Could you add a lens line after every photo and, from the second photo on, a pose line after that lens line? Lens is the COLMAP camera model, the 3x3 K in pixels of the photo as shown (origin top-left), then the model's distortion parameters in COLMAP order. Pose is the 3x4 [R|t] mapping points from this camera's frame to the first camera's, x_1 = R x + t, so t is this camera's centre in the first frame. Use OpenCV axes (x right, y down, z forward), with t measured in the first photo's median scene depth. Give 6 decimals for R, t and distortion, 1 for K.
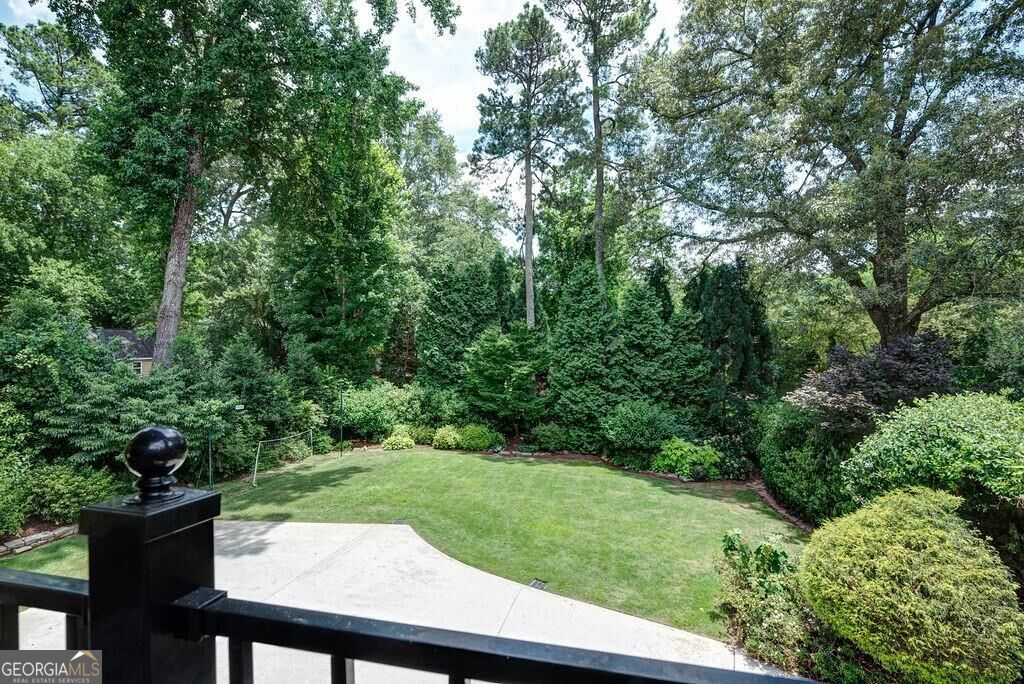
lens RADIAL K [[458.7, 0, 512.0], [0, 458.7, 342.0], [0, 0, 1]] dist [-0.002083, 0.000524]
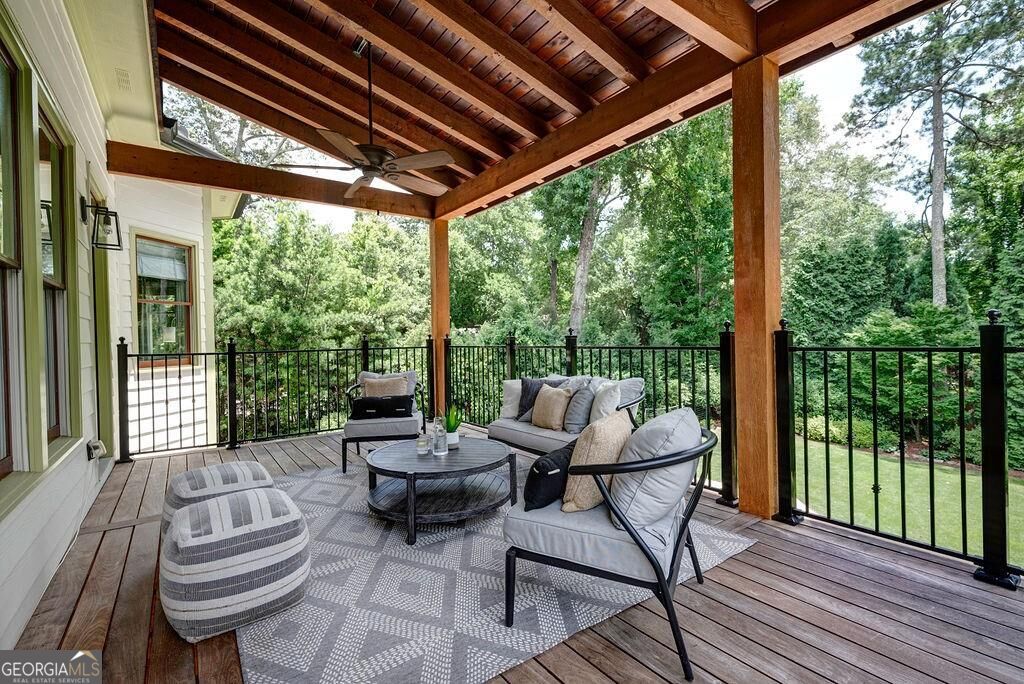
lens RADIAL K [[458.7, 0, 512.0], [0, 458.7, 342.0], [0, 0, 1]] dist [-0.002083, 0.000524]
pose [[0.774186, 0.011196, -0.632859, -0.030812], [0.002550, 0.999780, 0.020807, 0.007364], [0.632953, -0.017722, 0.773988, -0.094277]]
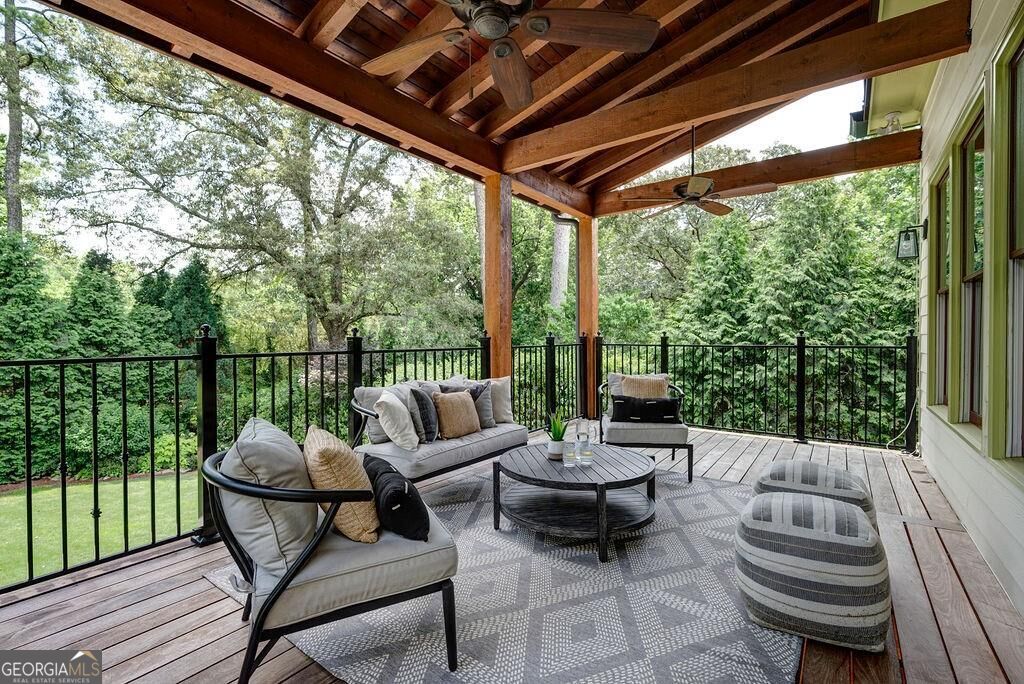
lens RADIAL K [[477.8, 0, 512.0], [0, 477.8, 342.0], [0, 0, 1]] dist [-0.001412, -0.000129]
pose [[0.343831, 0.013574, 0.938933, -0.224674], [-0.003207, 0.999907, -0.013281, 0.011039], [-0.939026, 0.001556, 0.343843, -0.042248]]
